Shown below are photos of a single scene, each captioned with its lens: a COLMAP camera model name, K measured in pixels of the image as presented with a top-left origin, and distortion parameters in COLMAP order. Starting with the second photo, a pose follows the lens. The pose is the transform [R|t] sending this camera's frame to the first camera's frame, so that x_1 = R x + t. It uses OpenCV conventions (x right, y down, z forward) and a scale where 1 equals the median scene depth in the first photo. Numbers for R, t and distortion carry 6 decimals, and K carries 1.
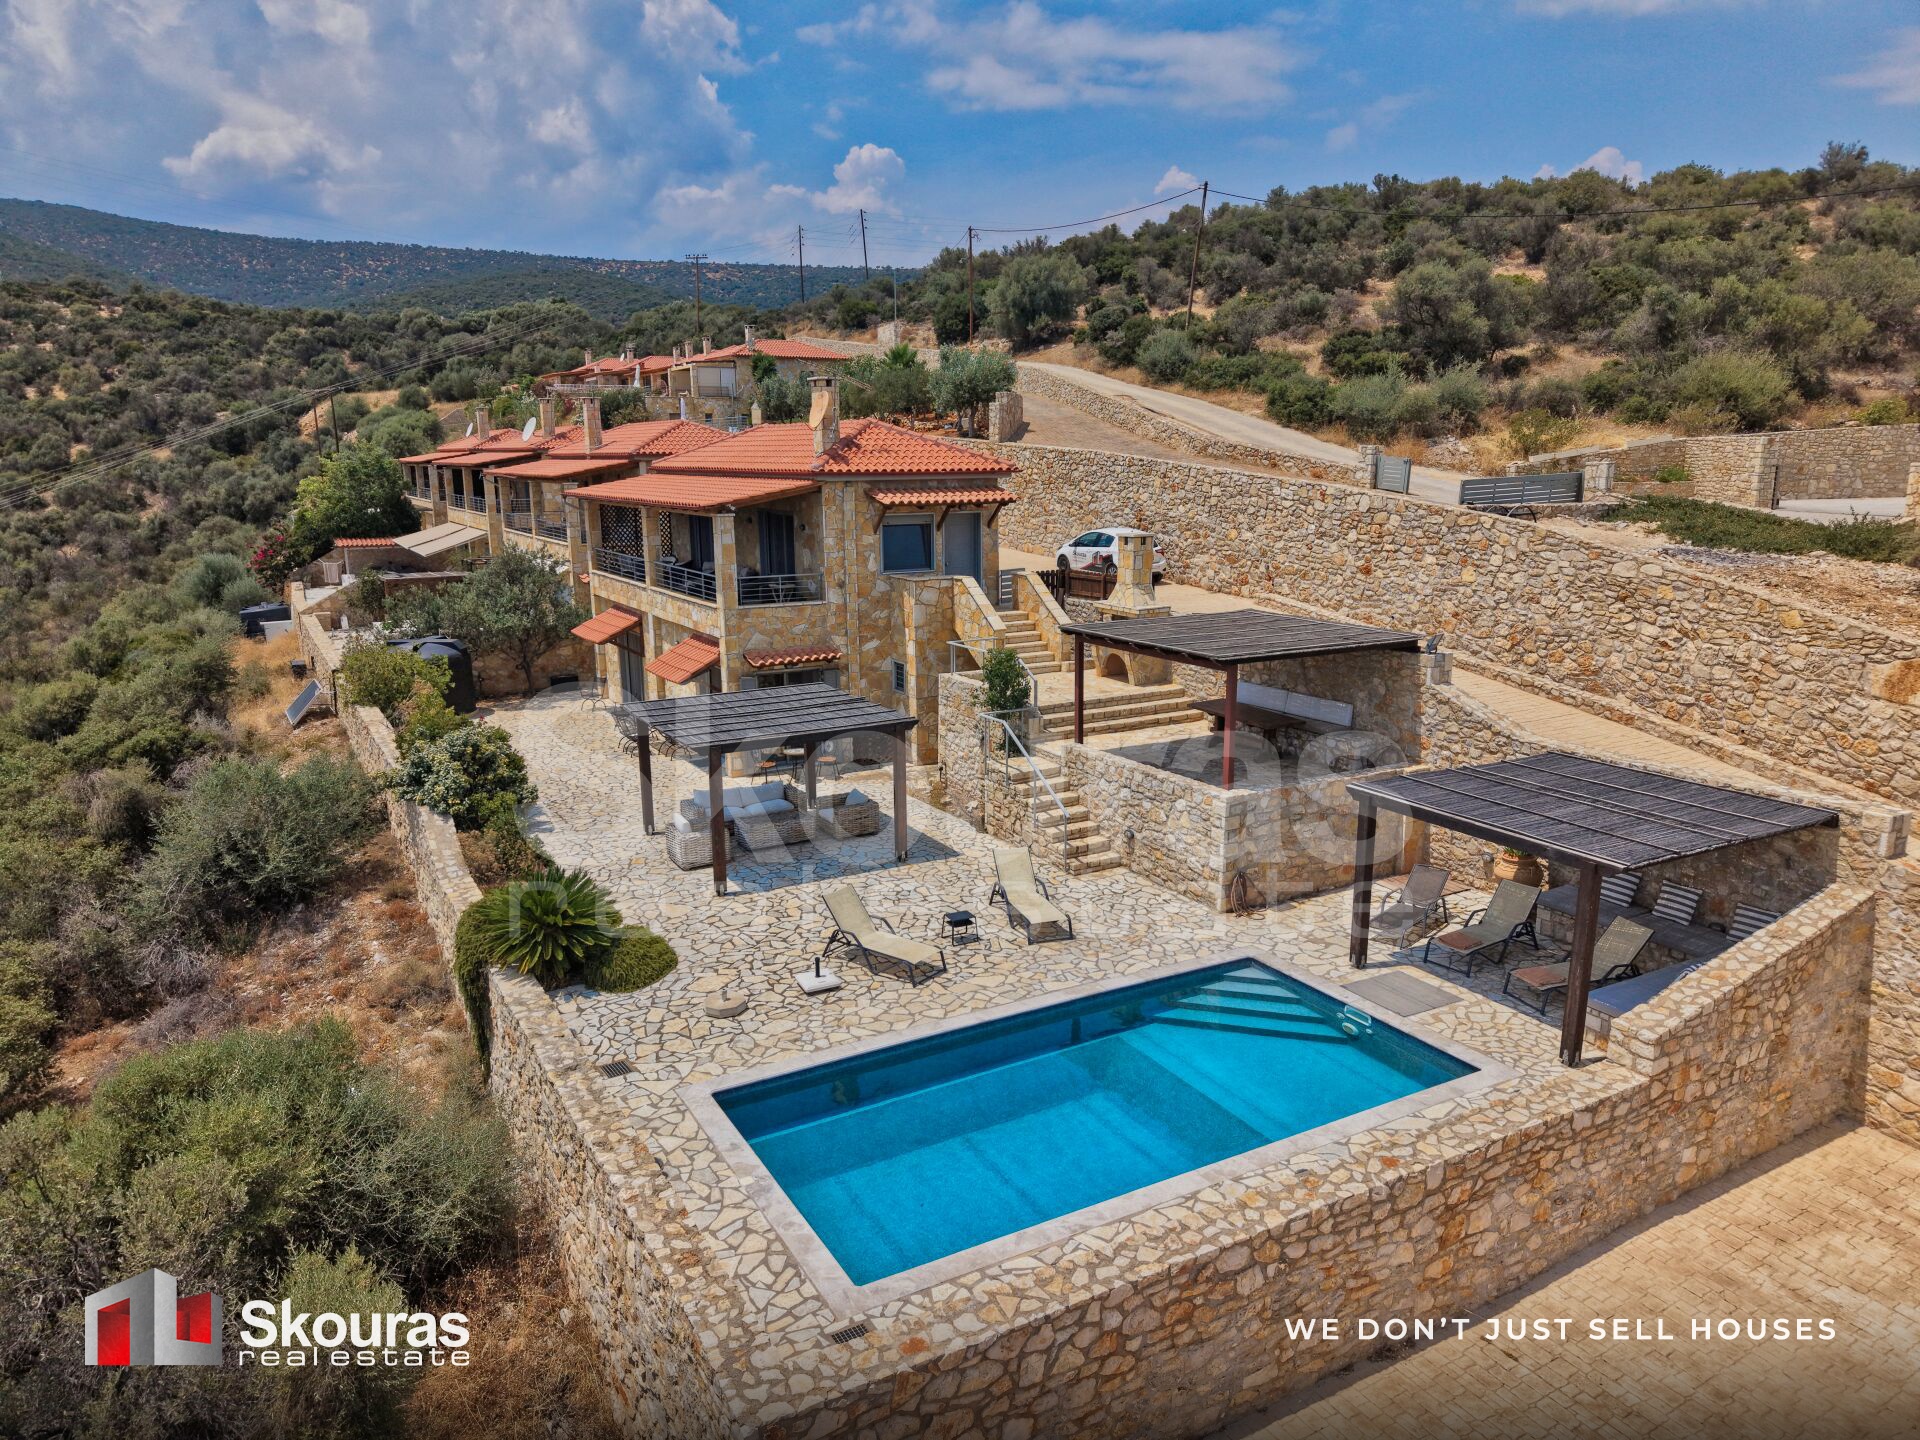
lens RADIAL K [[1281.4, 0, 957.5], [0, 1281.4, 724.9], [0, 0, 1]] dist [0.026920, -0.027473]
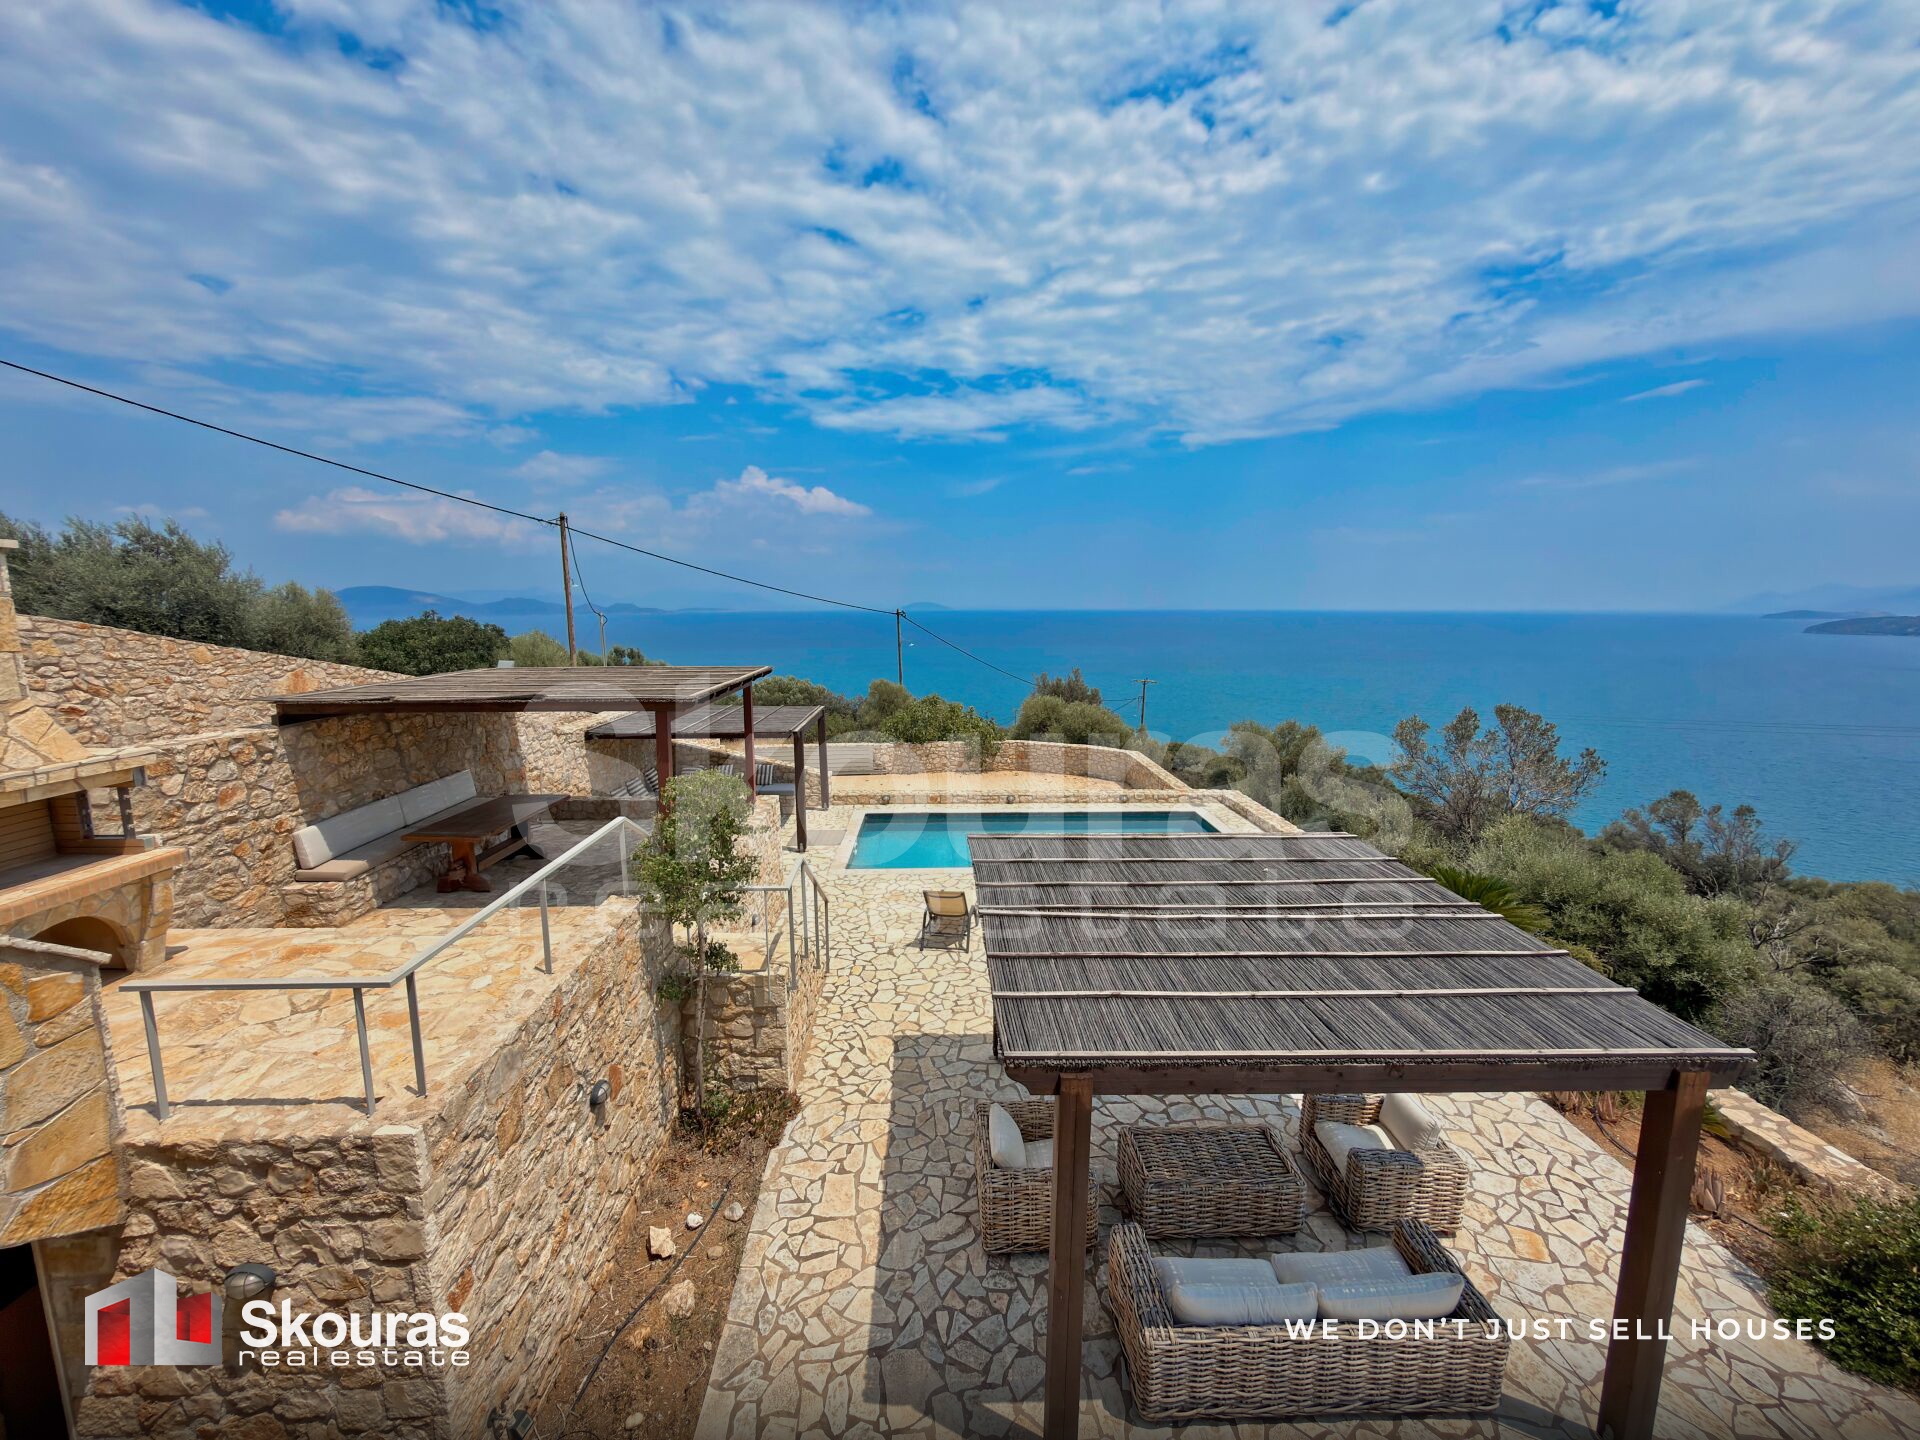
lens RADIAL K [[763.5, 0, 953.1], [0, 763.5, 720.5], [0, 0, 1]] dist [-0.000150, 0.000113]
pose [[-0.882177, -0.061212, 0.466924, -0.179353], [0.106316, 0.940029, 0.324101, -0.163769], [-0.458761, 0.335556, -0.822764, 1.215952]]
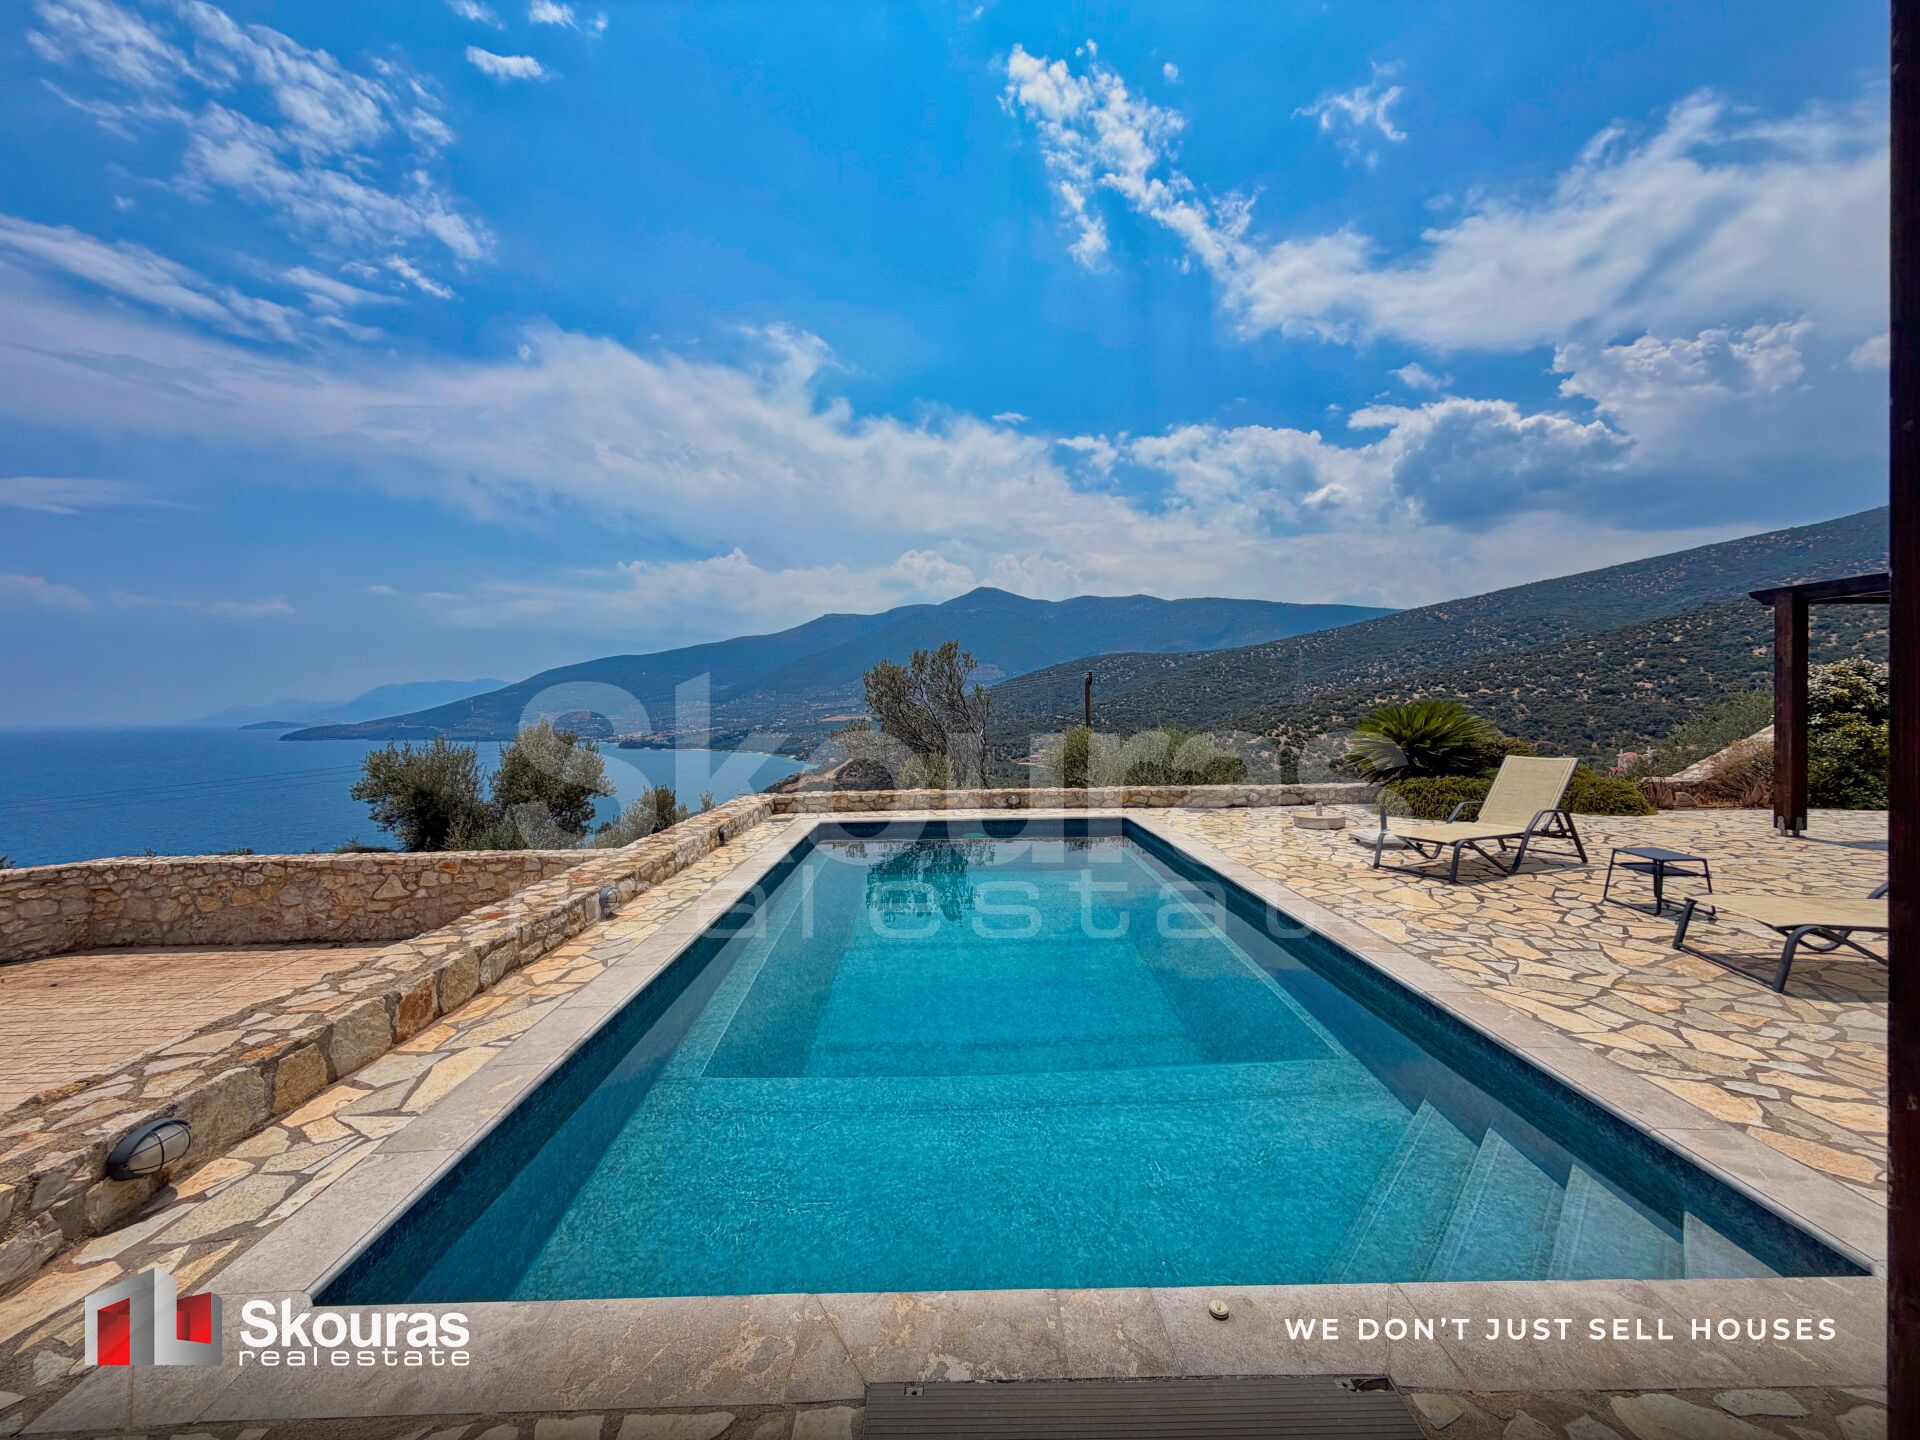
lens RADIAL K [[763.5, 0, 952.5], [0, 763.5, 715.0], [0, 0, 1]] dist [-0.000150, 0.000113]
pose [[-0.476958, 0.023834, -0.878603, 0.298944], [-0.165124, 0.979403, 0.116207, 0.089509], [0.863276, 0.200504, -0.463199, 0.726581]]
